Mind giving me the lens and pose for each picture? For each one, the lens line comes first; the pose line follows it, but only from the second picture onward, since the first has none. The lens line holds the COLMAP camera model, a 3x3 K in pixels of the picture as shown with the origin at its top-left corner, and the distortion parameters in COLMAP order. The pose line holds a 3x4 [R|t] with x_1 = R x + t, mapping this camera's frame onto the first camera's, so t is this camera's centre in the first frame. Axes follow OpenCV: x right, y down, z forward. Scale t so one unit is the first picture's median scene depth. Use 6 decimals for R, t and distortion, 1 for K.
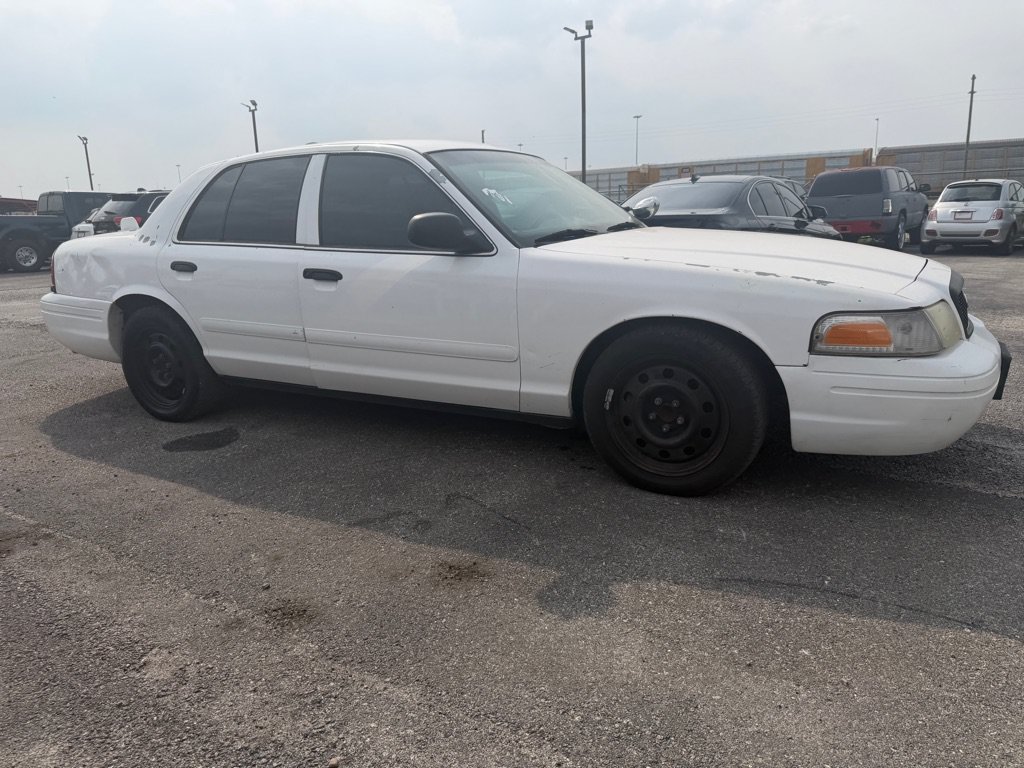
lens RADIAL K [[730.4, 0, 519.7], [0, 730.4, 378.3], [0, 0, 1]] dist [0.016817, -0.029104]
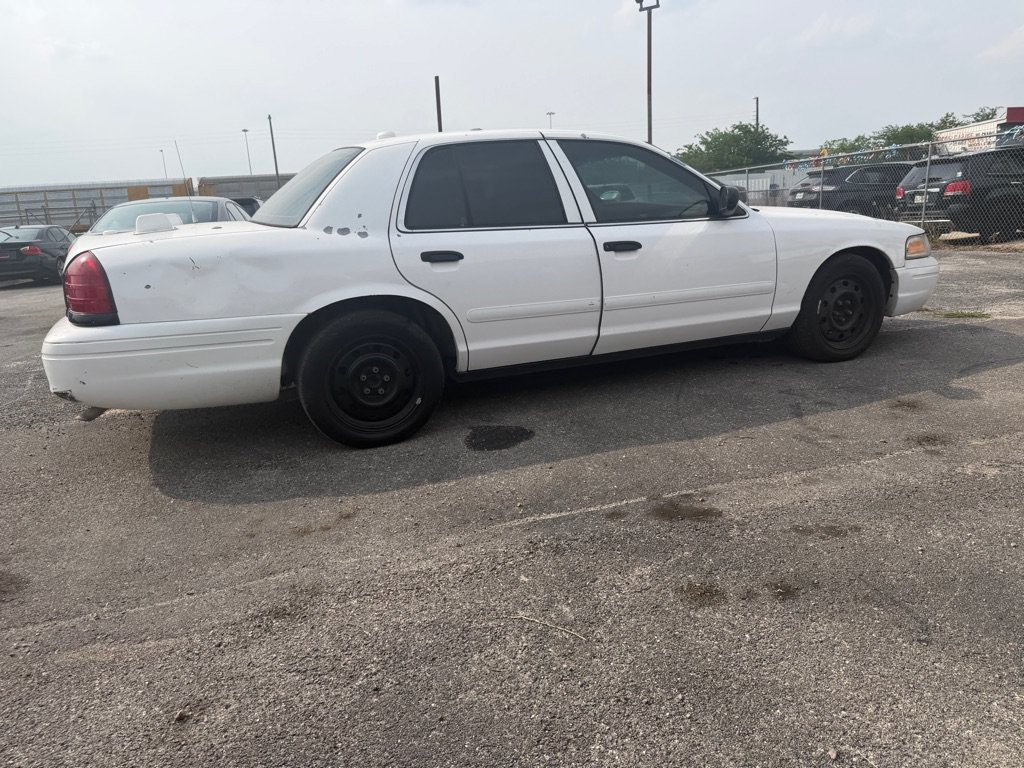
lens RADIAL K [[730.4, 0, 518.3], [0, 730.4, 377.6], [0, 0, 1]] dist [0.016817, -0.029104]
pose [[0.635176, -0.182275, 0.750551, -1.350424], [0.212193, 0.975544, 0.057341, -0.045566], [-0.742647, 0.122840, 0.658320, 0.435824]]
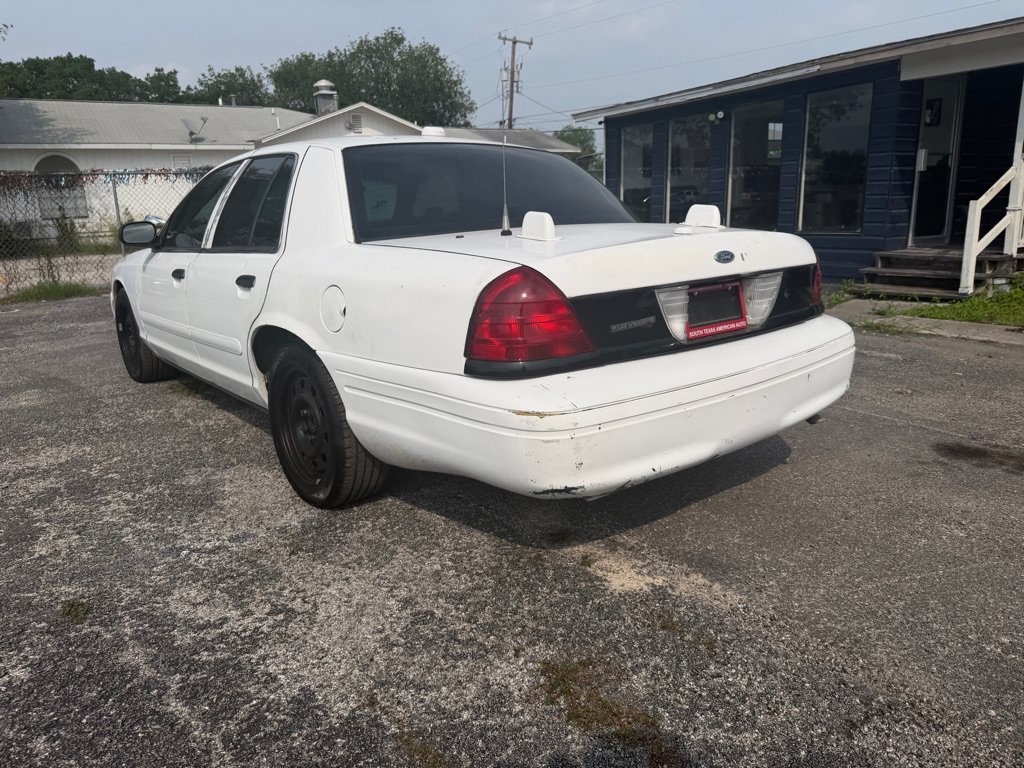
lens RADIAL K [[730.4, 0, 518.0], [0, 730.4, 374.1], [0, 0, 1]] dist [0.016817, -0.029104]
pose [[-0.925021, -0.028157, 0.378870, -0.970478], [0.144249, 0.896540, 0.418817, -0.569682], [-0.351465, 0.442067, -0.825257, 2.485397]]
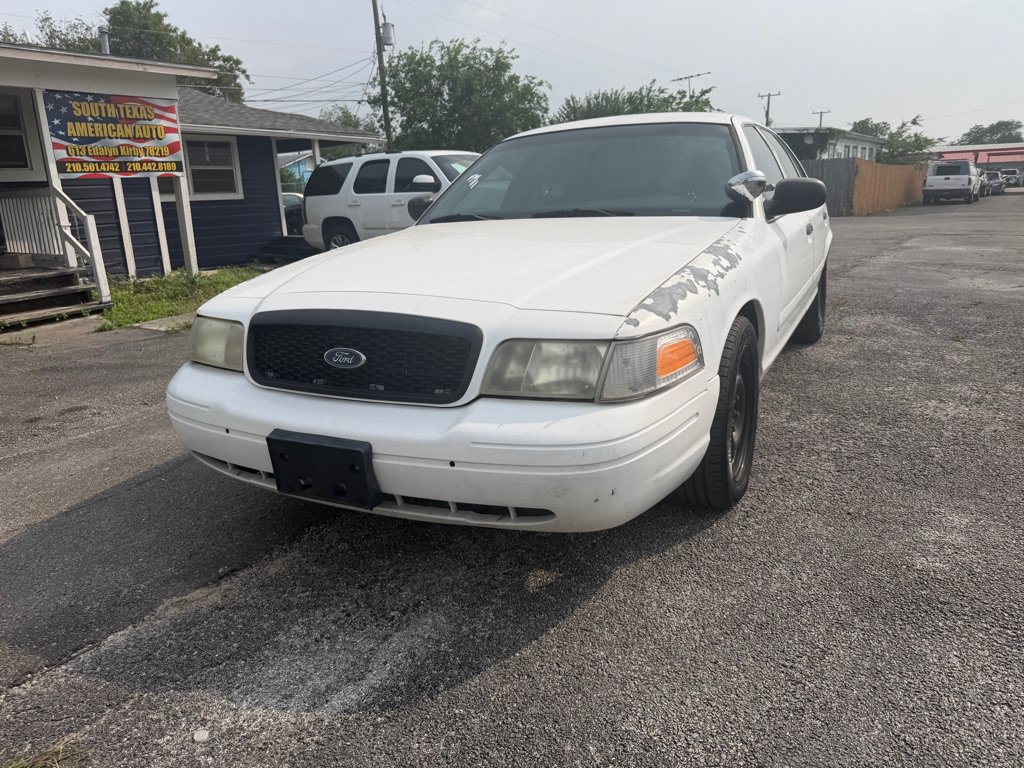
lens RADIAL K [[730.4, 0, 517.5], [0, 730.4, 379.4], [0, 0, 1]] dist [0.016817, -0.029104]
pose [[0.039613, 0.280826, -0.958941, 1.232904], [-0.191719, 0.943999, 0.268531, -0.291194], [0.980650, 0.173210, 0.091234, 1.066593]]
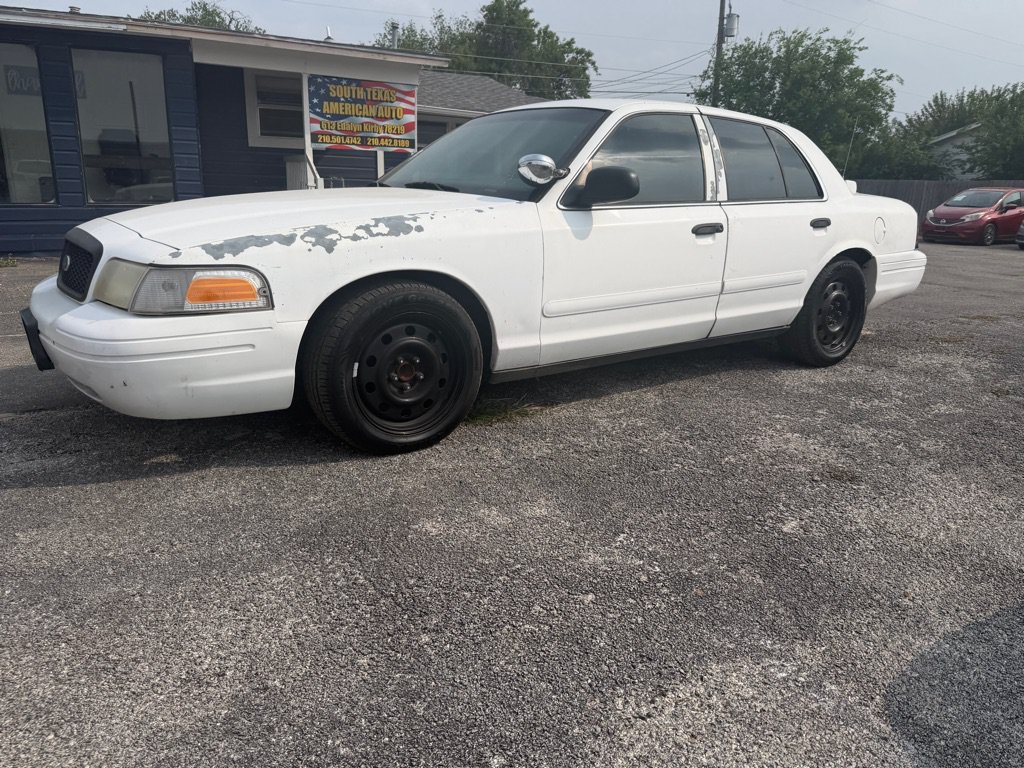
lens RADIAL K [[730.4, 0, 520.1], [0, 730.4, 391.5], [0, 0, 1]] dist [0.016817, -0.029104]
pose [[-0.416095, 0.264445, -0.870019, 1.187199], [-0.227671, 0.896008, 0.381230, -0.432692], [0.880358, 0.356706, -0.312618, 1.802331]]
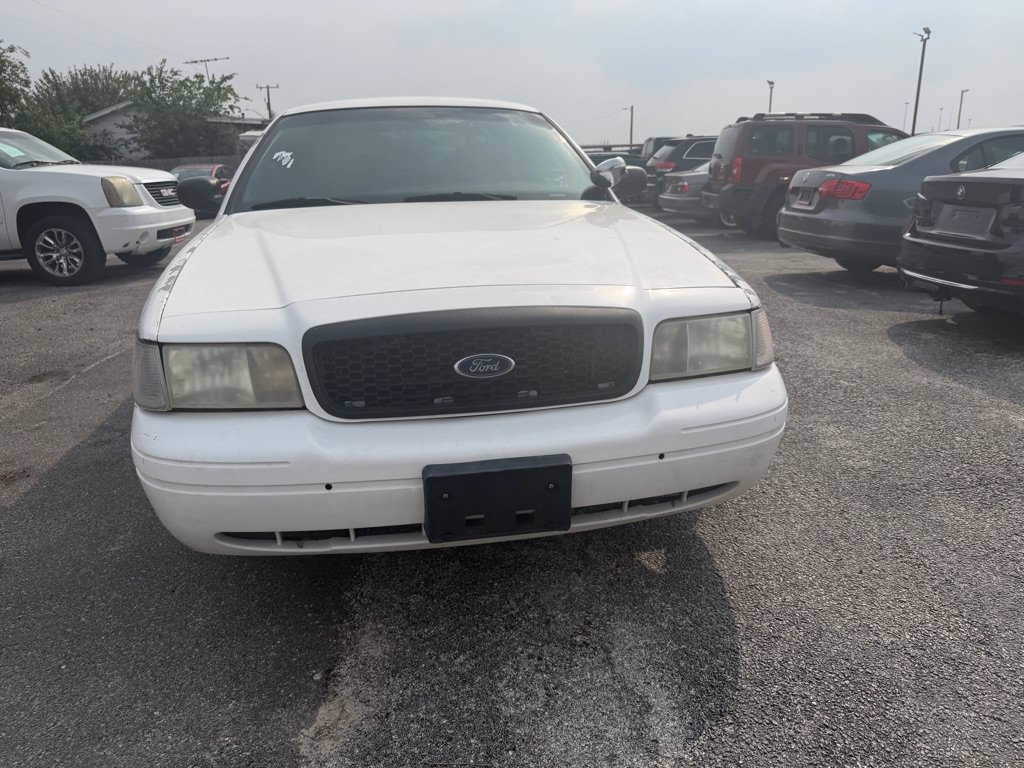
lens RADIAL K [[730.4, 0, 517.9], [0, 730.4, 390.5], [0, 0, 1]] dist [0.016817, -0.029104]
pose [[0.626739, 0.244843, -0.739764, 1.016406], [-0.176641, 0.969280, 0.171154, -0.182563], [0.758944, 0.023404, 0.650735, 0.632563]]
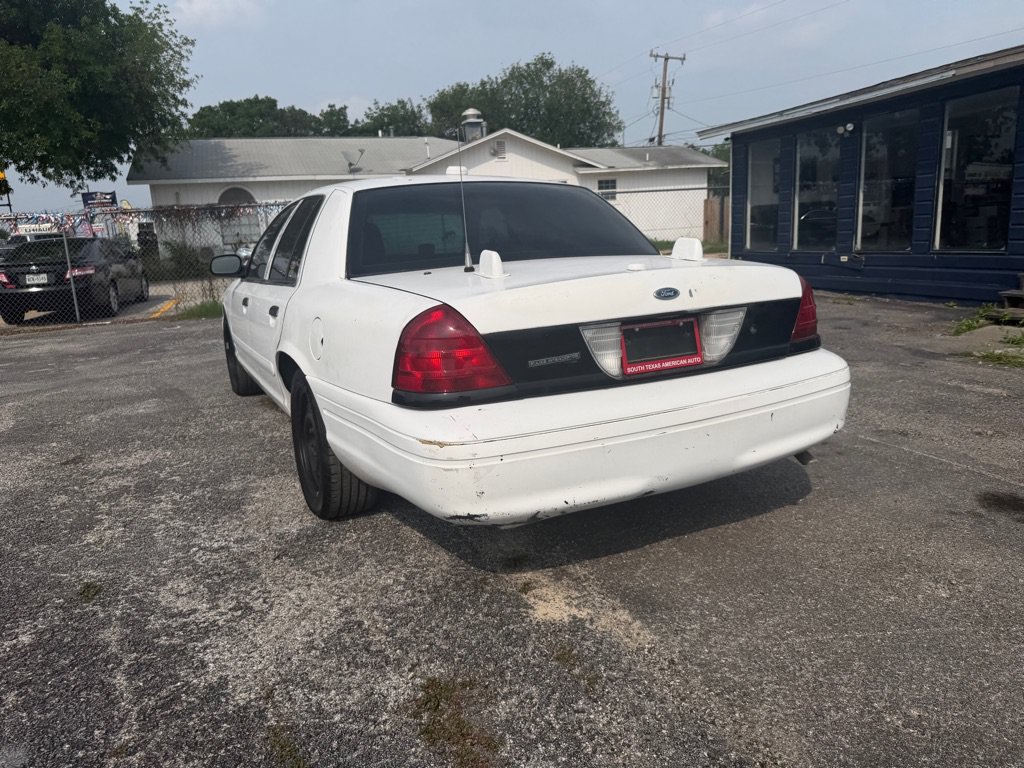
lens RADIAL K [[730.4, 0, 510.5], [0, 730.4, 375.7], [0, 0, 1]] dist [0.016817, -0.029104]
pose [[-0.819836, -0.042554, 0.571015, -1.179844], [0.204605, 0.909625, 0.361551, -0.559265], [-0.534795, 0.413245, -0.737037, 2.410116]]
